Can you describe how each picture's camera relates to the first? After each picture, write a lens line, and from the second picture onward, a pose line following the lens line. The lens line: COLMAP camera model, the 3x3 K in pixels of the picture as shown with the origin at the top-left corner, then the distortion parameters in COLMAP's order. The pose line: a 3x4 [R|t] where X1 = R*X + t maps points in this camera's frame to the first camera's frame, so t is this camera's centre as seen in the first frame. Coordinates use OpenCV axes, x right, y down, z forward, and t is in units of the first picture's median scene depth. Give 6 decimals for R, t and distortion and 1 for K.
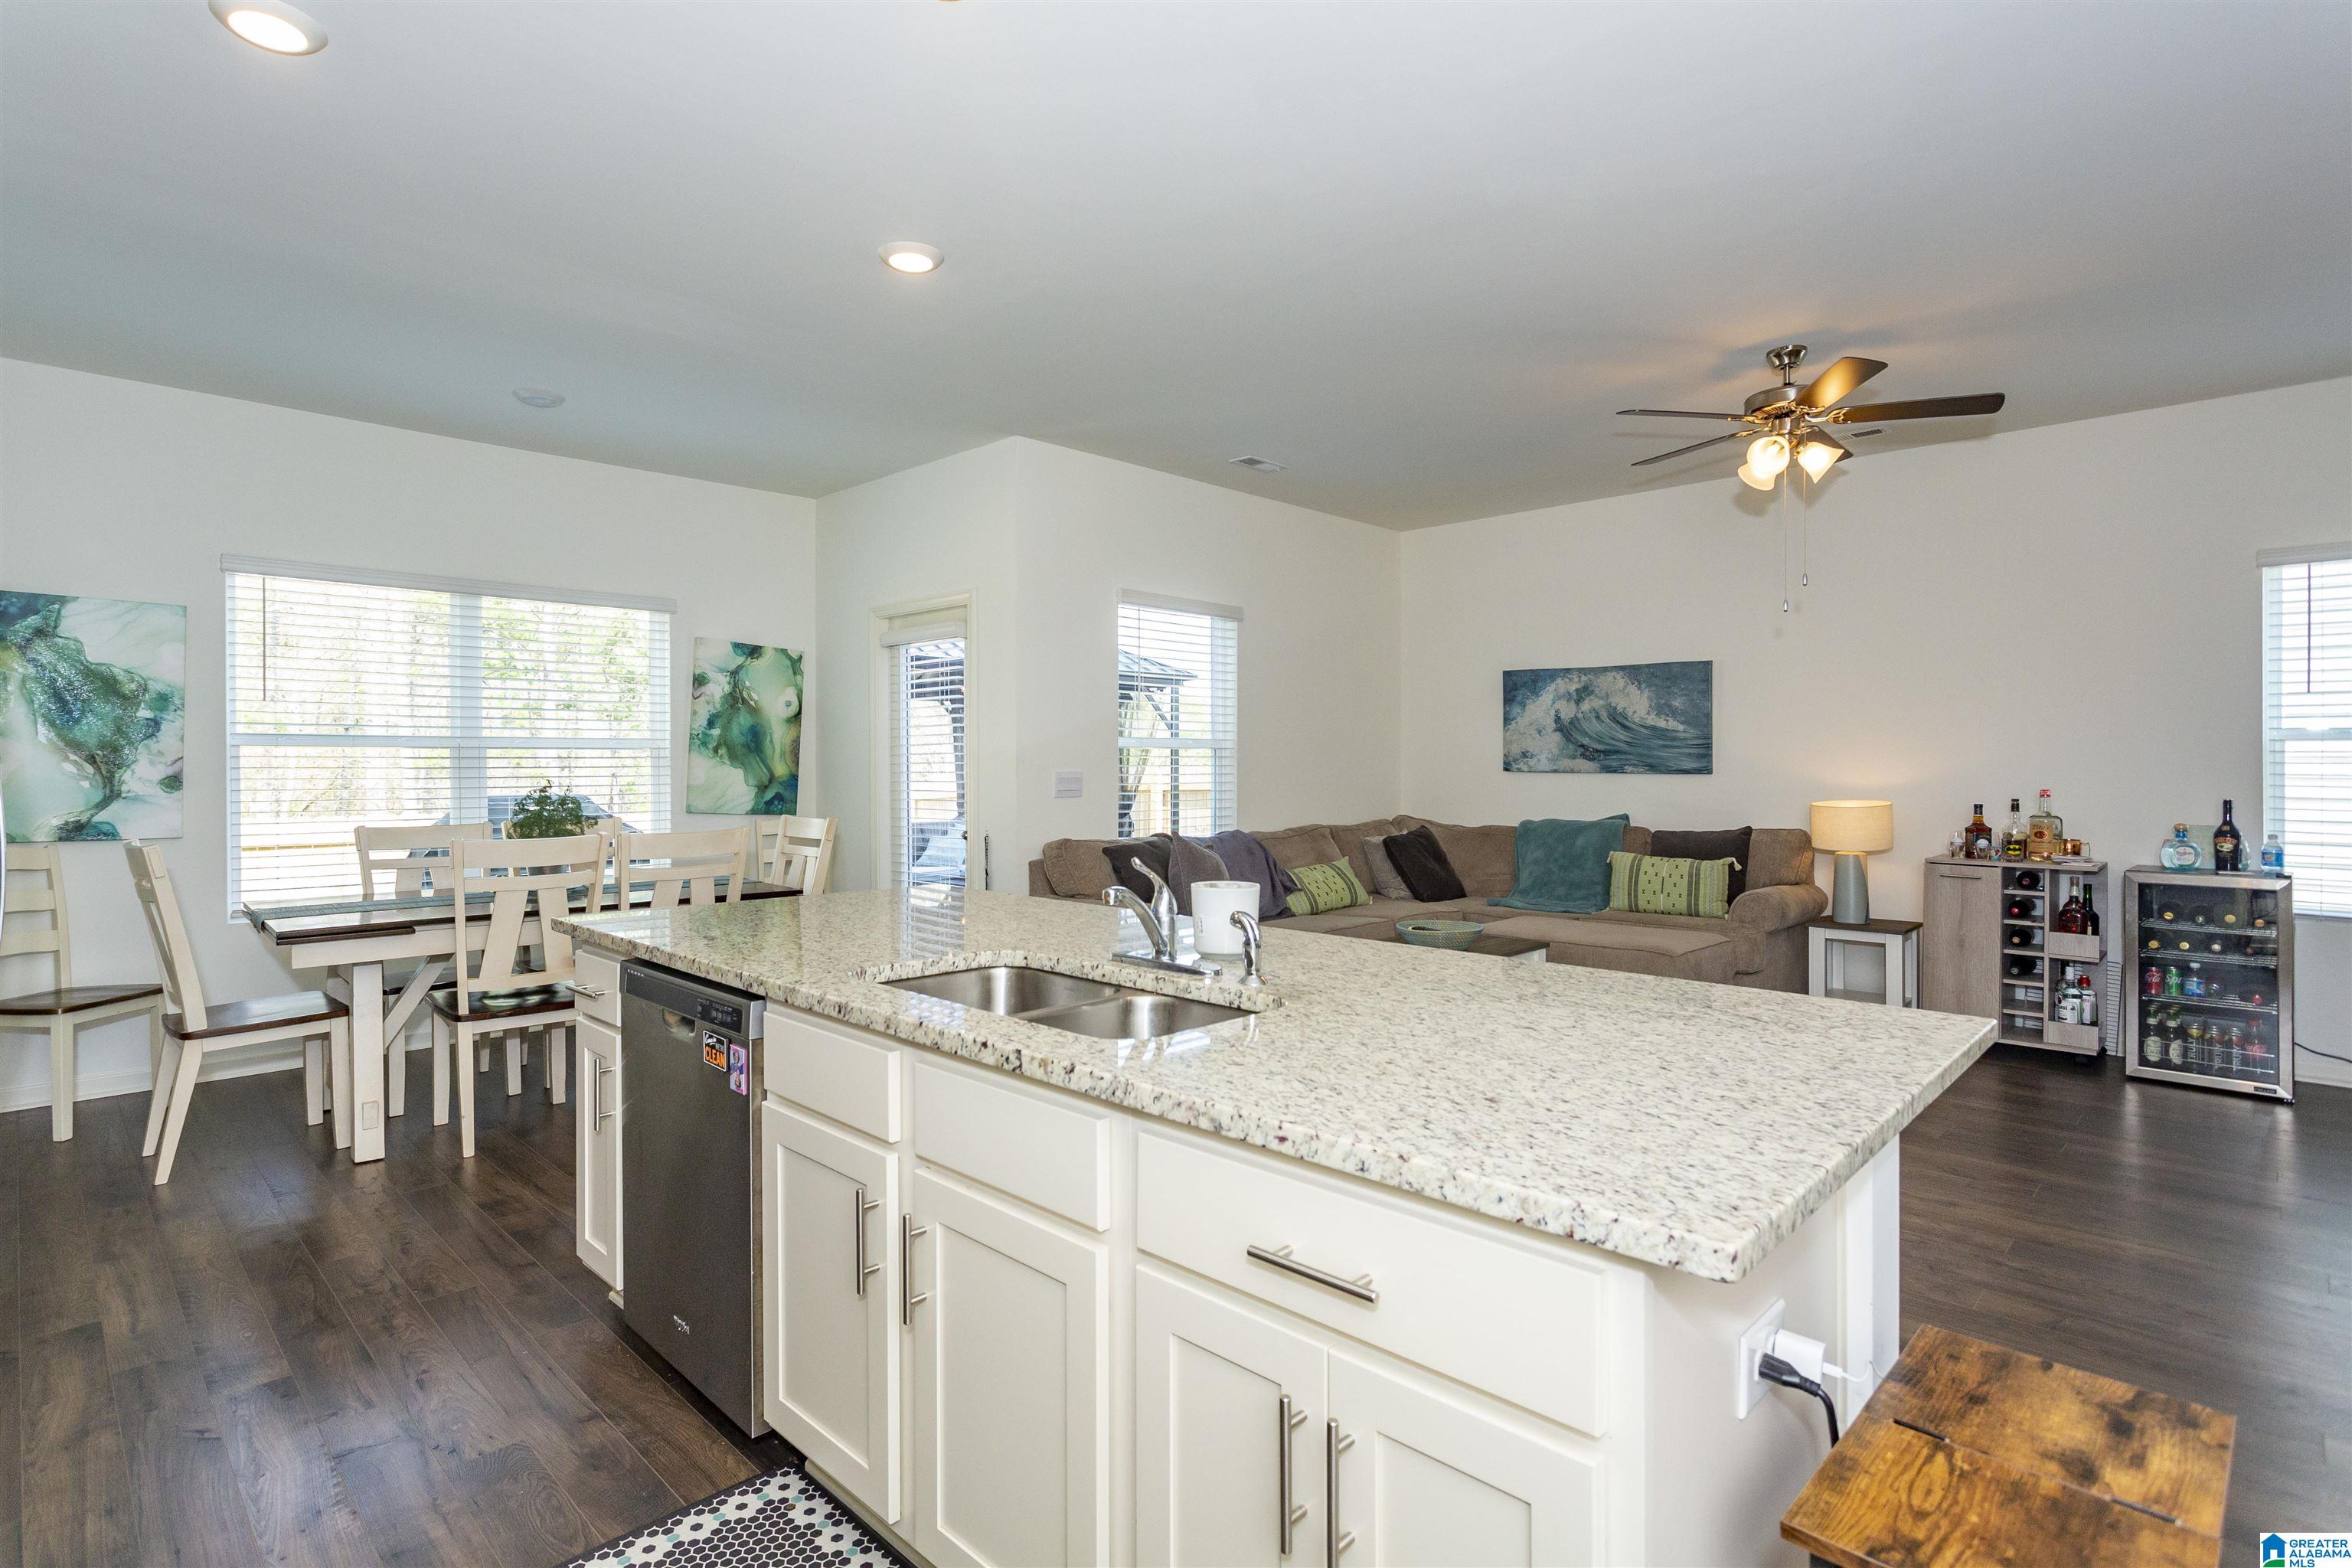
lens RADIAL K [[1171.3, 0, 1176.0], [0, 1171.3, 758.8], [0, 0, 1]] dist [-0.001785, 0.003593]
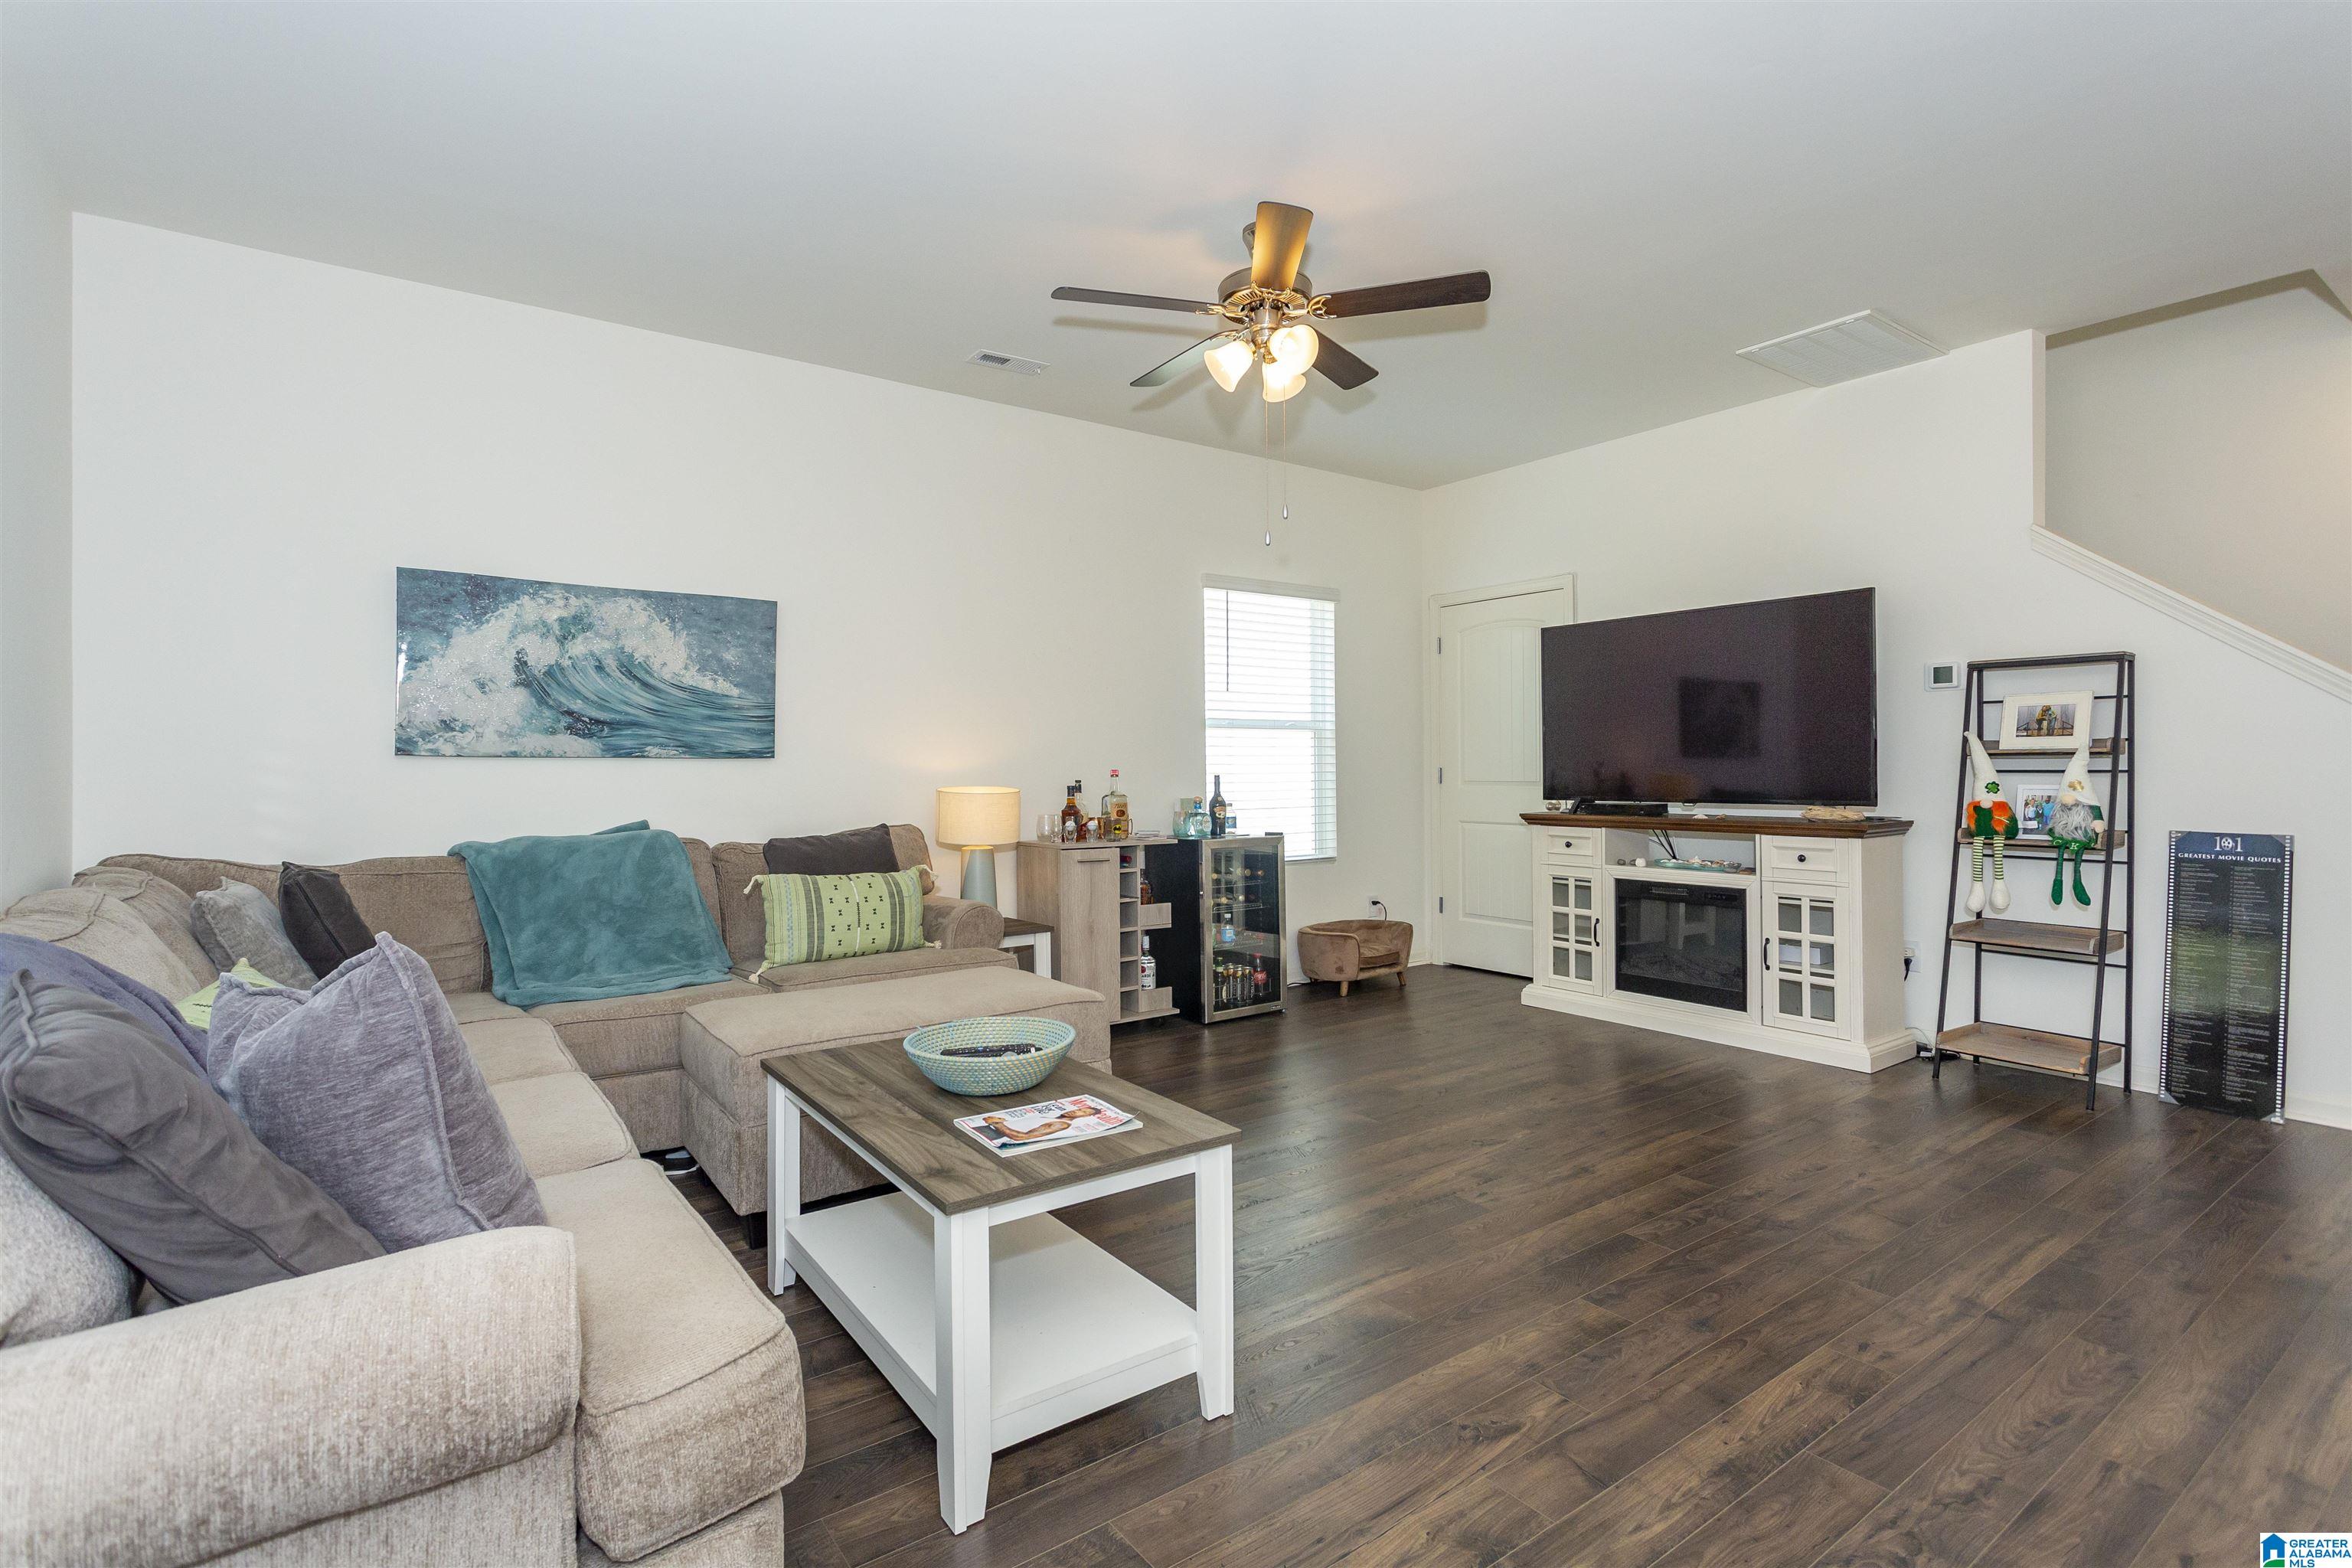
lens RADIAL K [[1116.7, 0, 1167.0], [0, 1116.7, 770.3], [0, 0, 1]] dist [0.001236, 0.003945]
pose [[0.177084, -0.003073, 0.984191, -0.236851], [0.004911, 0.999985, 0.002239, 0.026614], [-0.984183, 0.004437, 0.177097, 0.833649]]
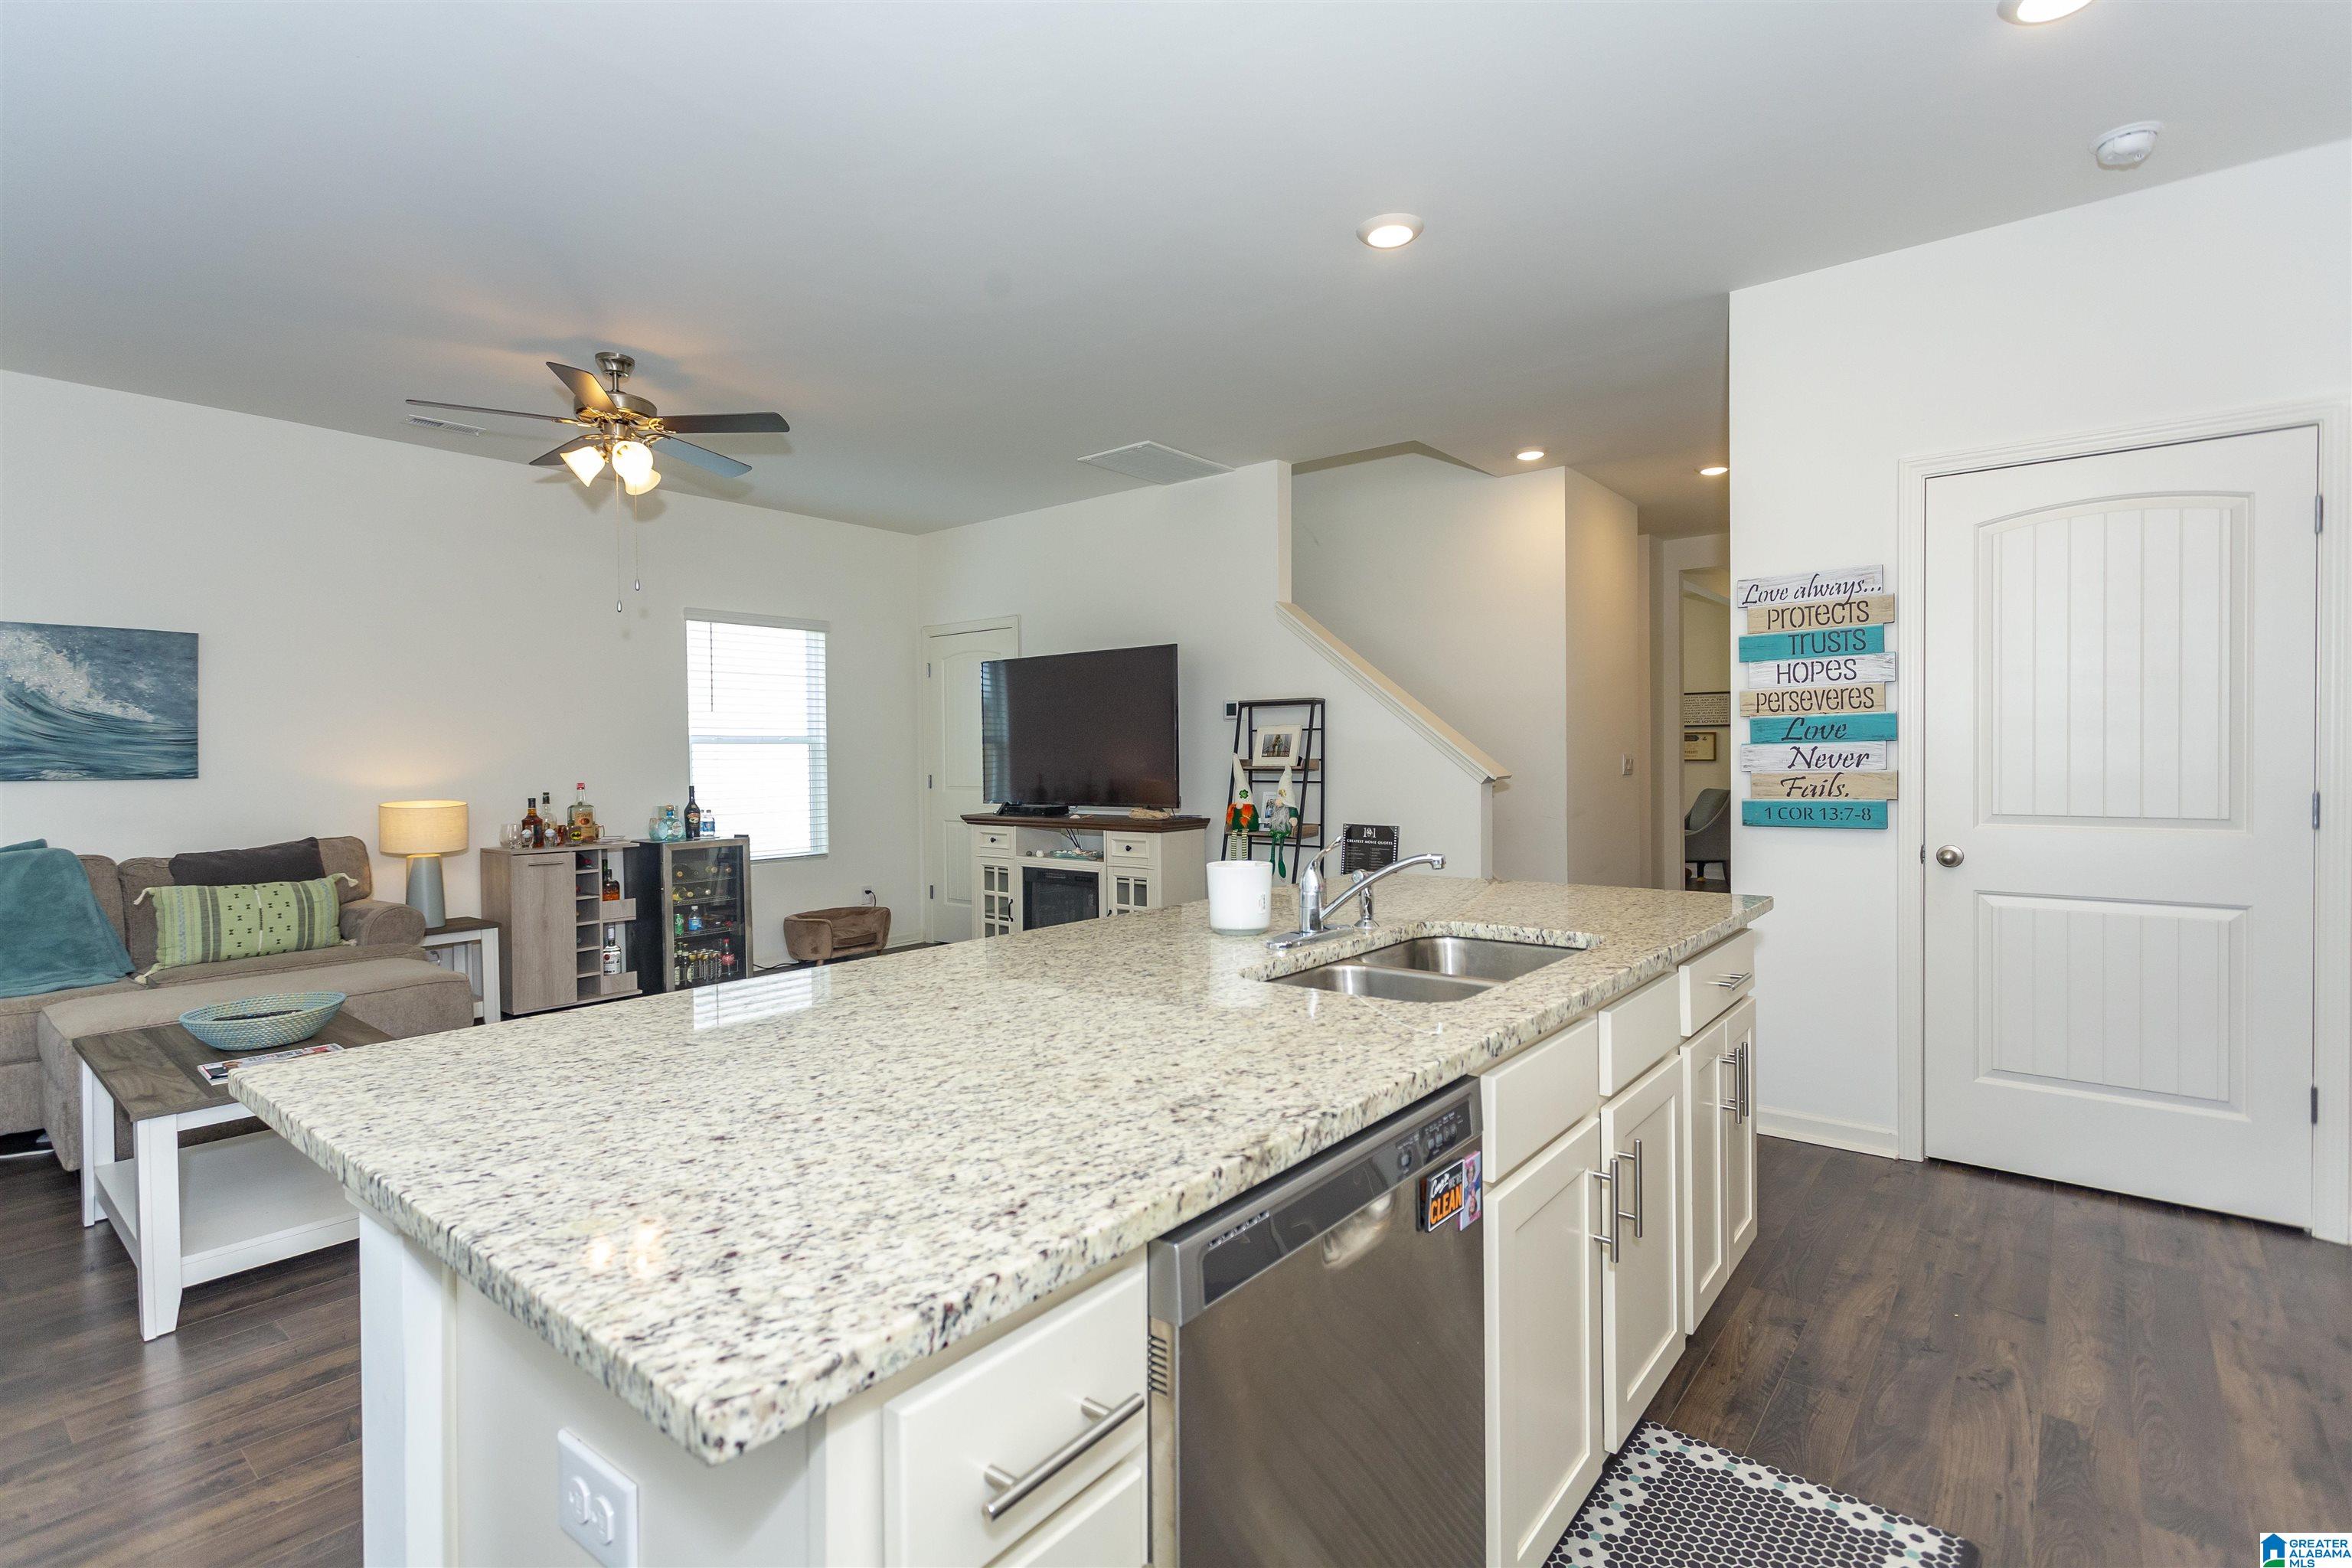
lens RADIAL K [[1116.7, 0, 1166.9], [0, 1116.7, 769.0], [0, 0, 1]] dist [0.001236, 0.003945]
pose [[-0.074419, -0.011062, 0.997166, -0.445847], [0.007858, 0.999901, 0.011679, 0.004275], [-0.997196, 0.008704, -0.074324, 0.532151]]
